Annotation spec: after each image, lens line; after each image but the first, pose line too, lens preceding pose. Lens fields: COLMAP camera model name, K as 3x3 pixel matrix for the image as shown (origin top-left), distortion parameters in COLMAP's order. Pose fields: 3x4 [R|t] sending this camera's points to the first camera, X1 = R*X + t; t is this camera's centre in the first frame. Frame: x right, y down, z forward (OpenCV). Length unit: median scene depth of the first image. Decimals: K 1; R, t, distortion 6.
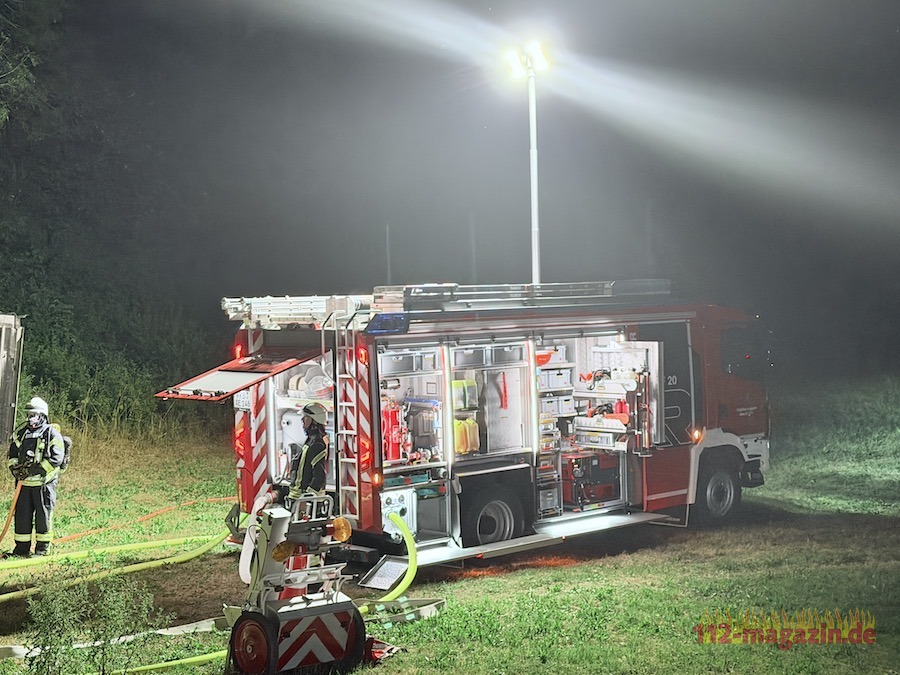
lens RADIAL K [[1531.7, 0, 450.0], [0, 1531.7, 337.5], [0, 0, 1]] dist [0.138148, -0.157845]
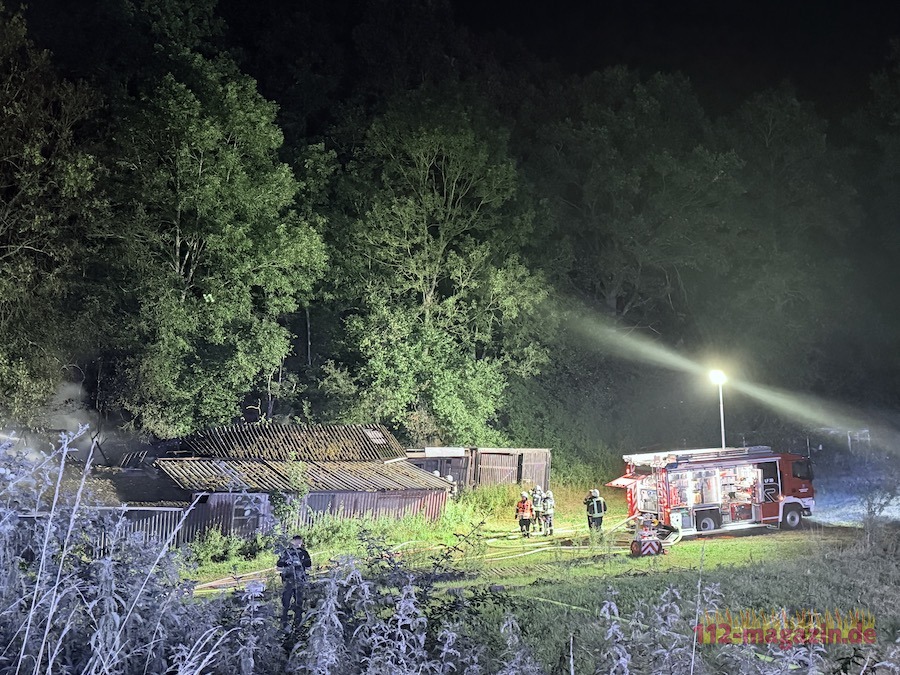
lens RADIAL K [[1106.0, 0, 450.0], [0, 1106.0, 337.5], [0, 0, 1]] dist [0.177133, -0.022537]
pose [[0.960626, -0.025904, -0.276635, 0.174940], [0.010212, 0.998263, -0.058018, -0.148068], [0.277657, 0.052908, 0.959222, -1.500676]]
